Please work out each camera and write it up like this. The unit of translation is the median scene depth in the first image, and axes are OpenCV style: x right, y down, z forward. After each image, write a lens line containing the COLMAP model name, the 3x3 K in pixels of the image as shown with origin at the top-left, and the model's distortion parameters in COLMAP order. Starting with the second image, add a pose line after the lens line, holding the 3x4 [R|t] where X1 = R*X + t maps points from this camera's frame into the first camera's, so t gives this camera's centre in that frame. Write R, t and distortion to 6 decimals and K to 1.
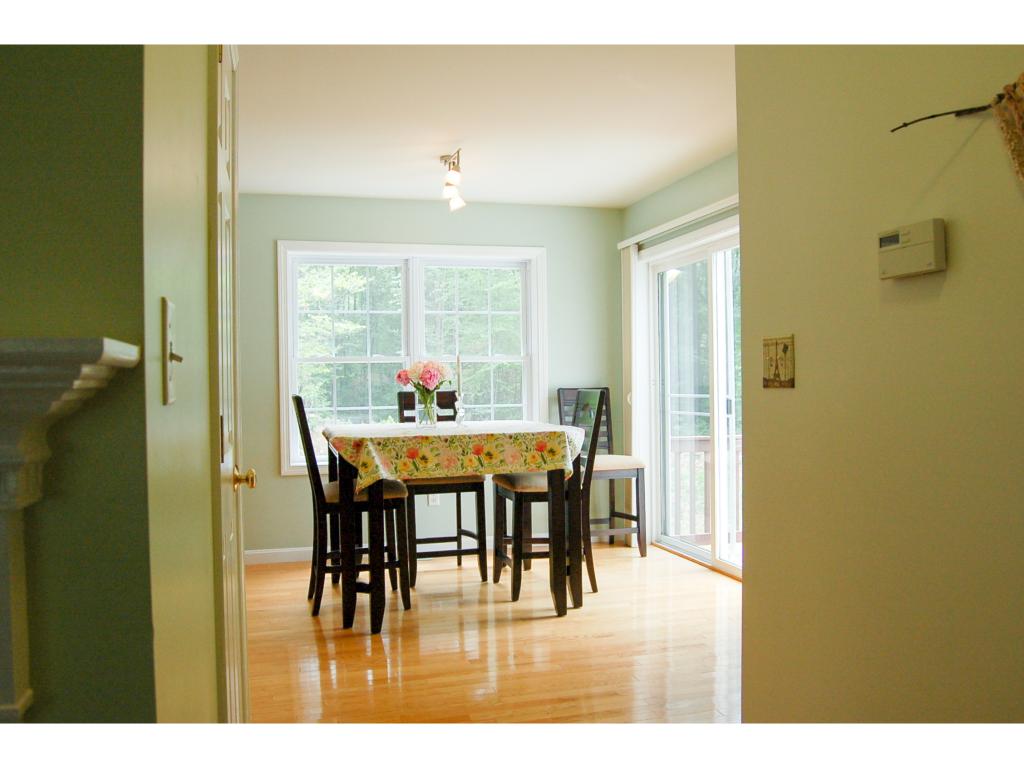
lens RADIAL K [[845.4, 0, 507.8], [0, 845.4, 395.9], [0, 0, 1]] dist [-0.109777, 0.065980]
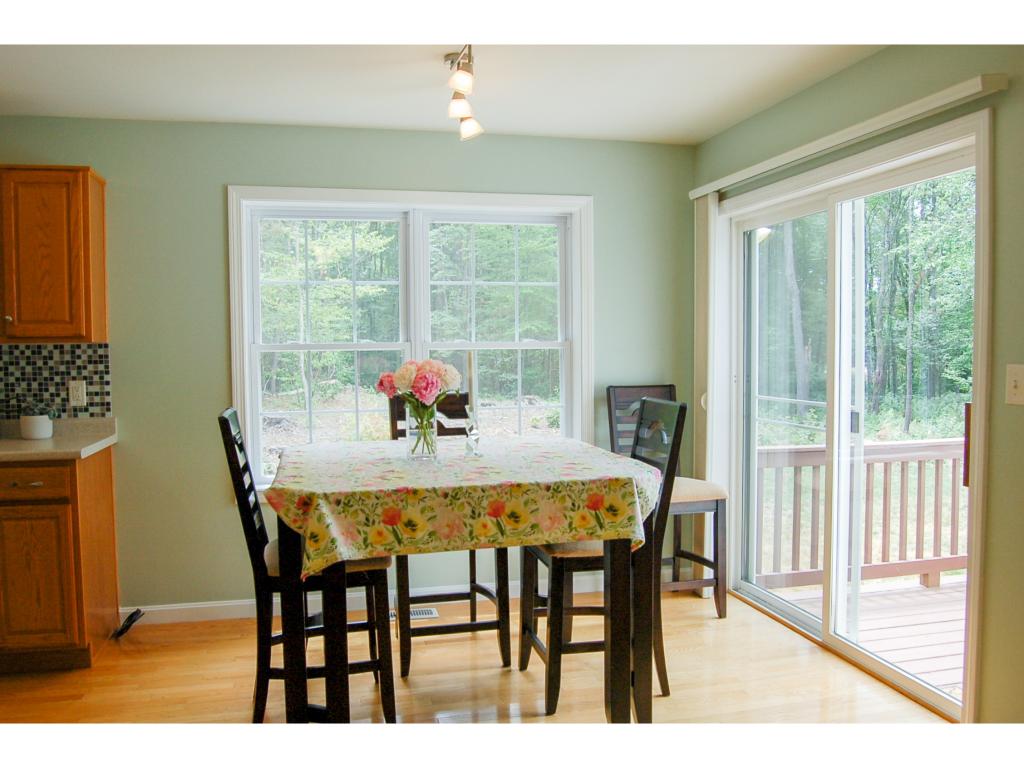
lens RADIAL K [[845.4, 0, 507.8], [0, 845.4, 395.9], [0, 0, 1]] dist [-0.109777, 0.065980]
pose [[0.999451, 0.007606, -0.032236, -0.005587], [-0.006155, 0.998974, 0.044877, -0.039353], [0.032544, -0.044654, 0.998472, 0.297763]]
